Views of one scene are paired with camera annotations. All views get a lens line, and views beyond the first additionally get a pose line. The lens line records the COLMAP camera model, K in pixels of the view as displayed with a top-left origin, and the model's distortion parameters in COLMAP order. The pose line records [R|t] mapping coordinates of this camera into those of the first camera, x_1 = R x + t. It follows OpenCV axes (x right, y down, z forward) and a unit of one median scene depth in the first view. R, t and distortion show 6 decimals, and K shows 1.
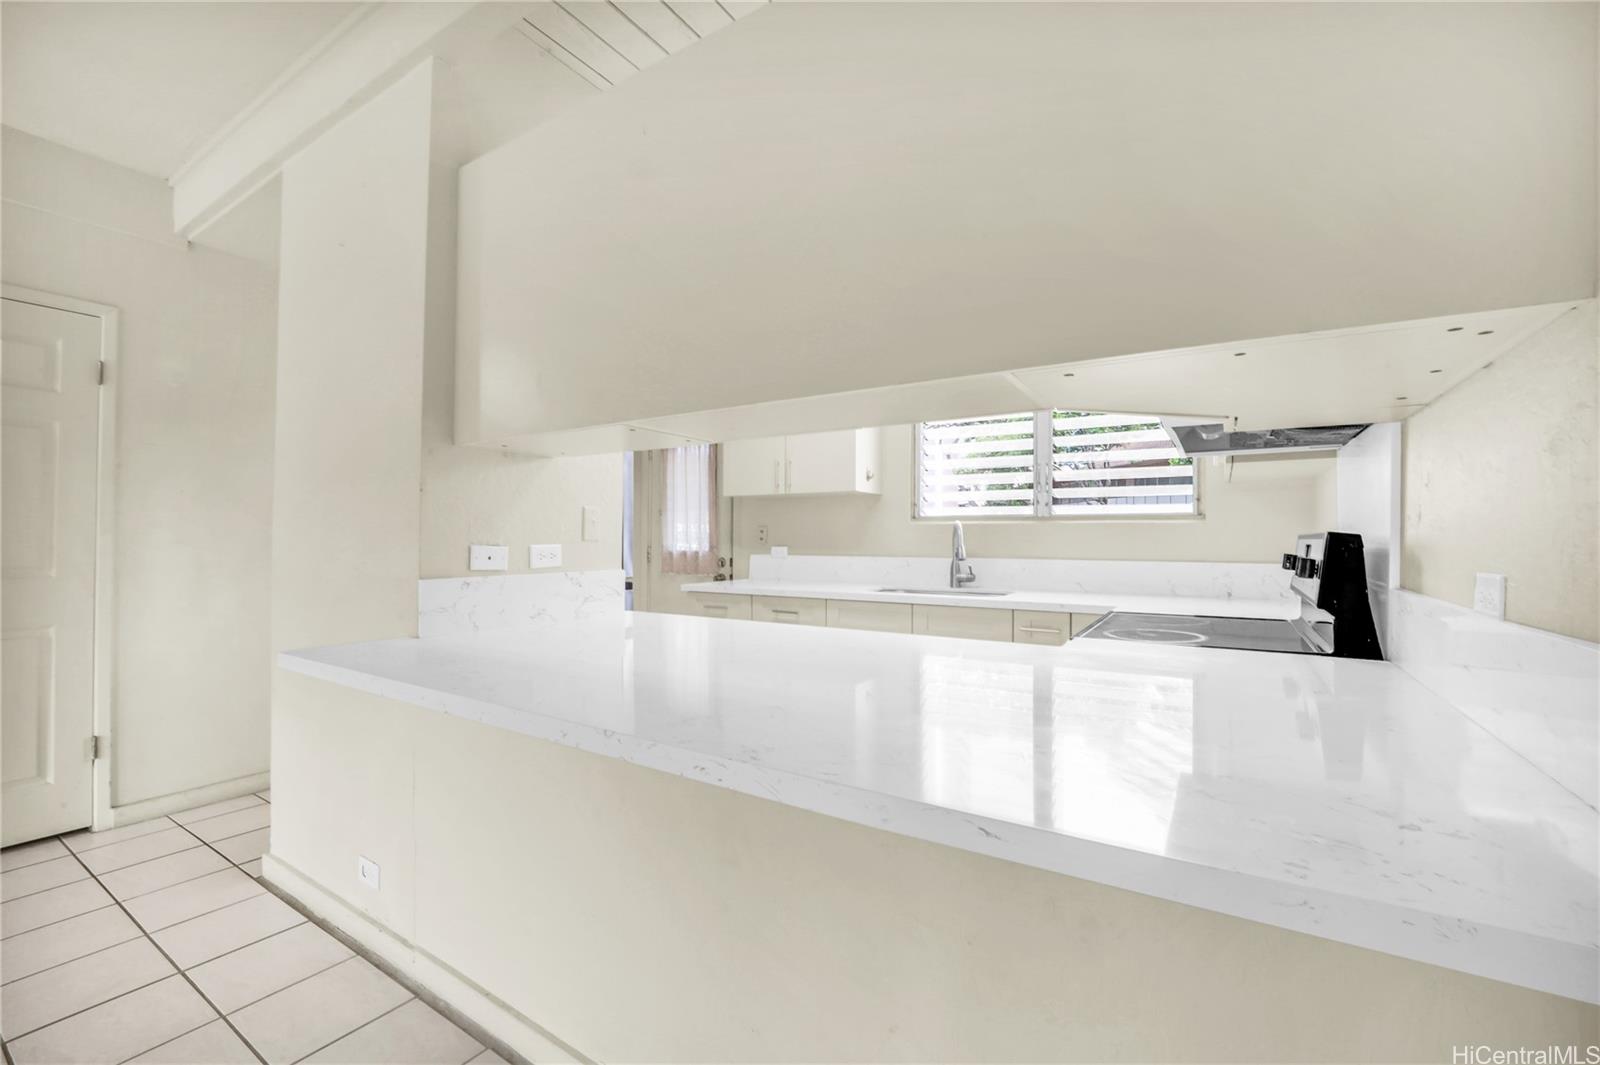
lens RADIAL K [[677.0, 0, 800.0], [0, 677.0, 532.5], [0, 0, 1]] dist [-0.000979, -0.000113]
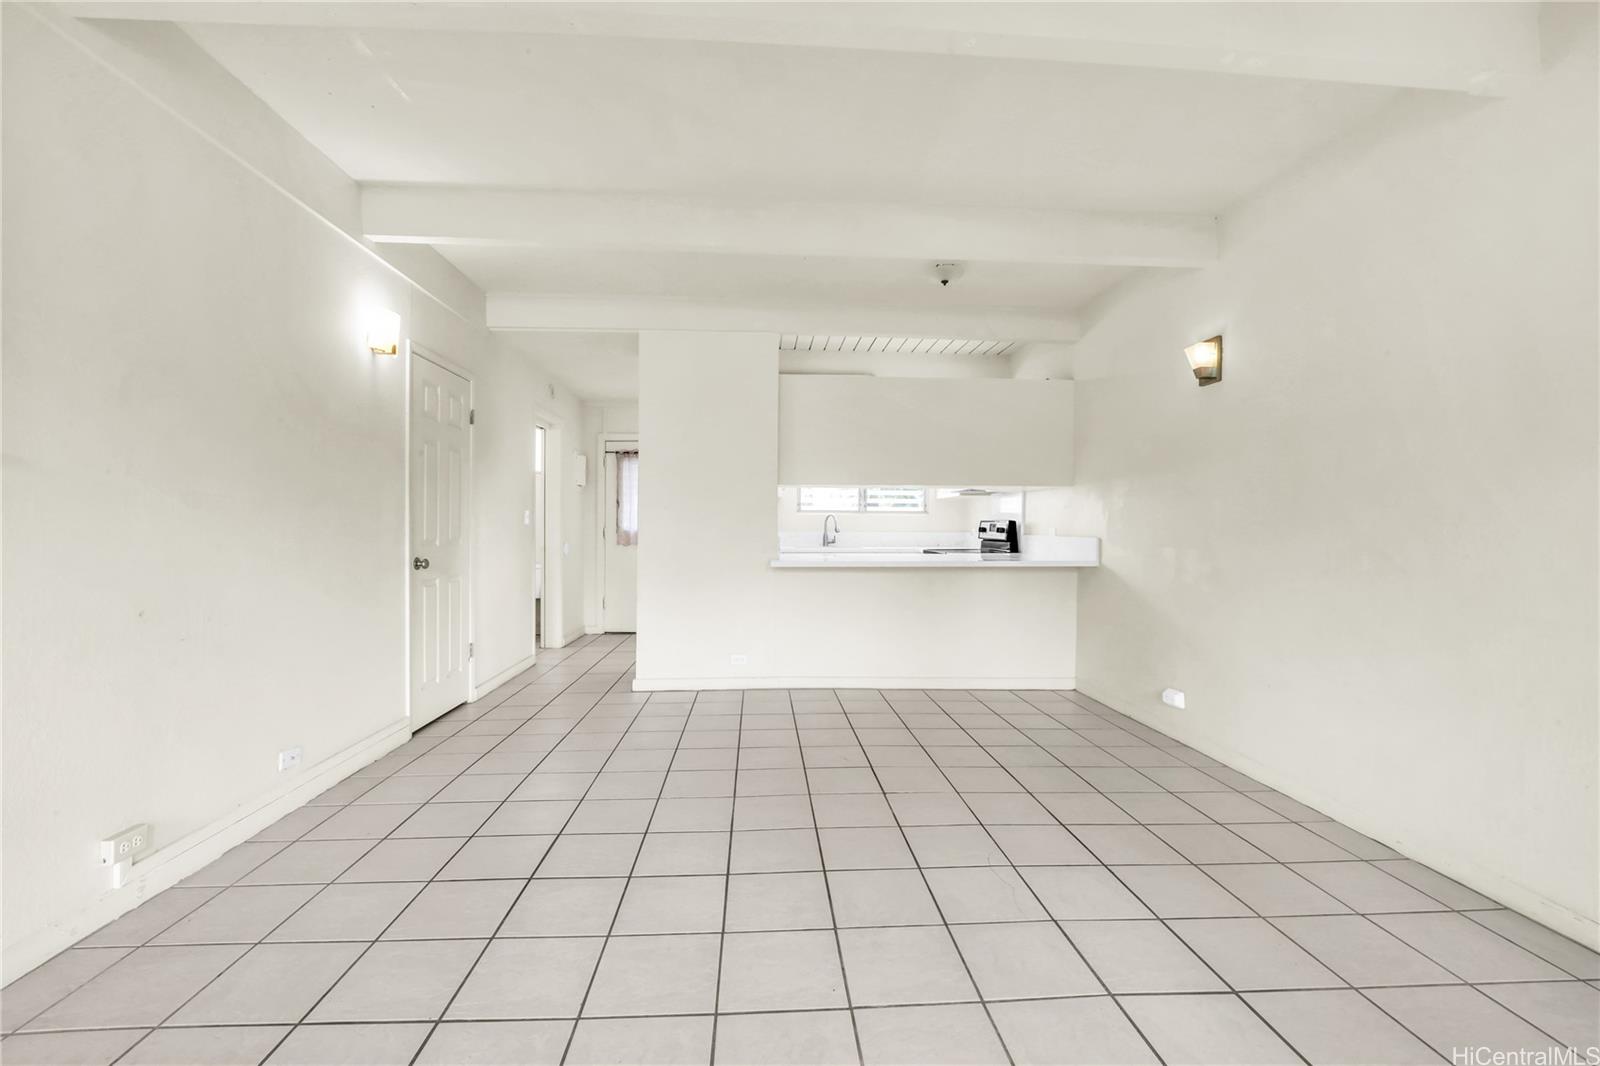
lens RADIAL K [[675.2, 0, 798.8], [0, 675.2, 515.4], [0, 0, 1]] dist [-0.001372, -0.000141]
pose [[0.796101, 0.006857, 0.605125, -1.379907], [-0.008083, 0.999967, -0.000698, -0.009690], [-0.605110, -0.004335, 0.796130, -0.734388]]
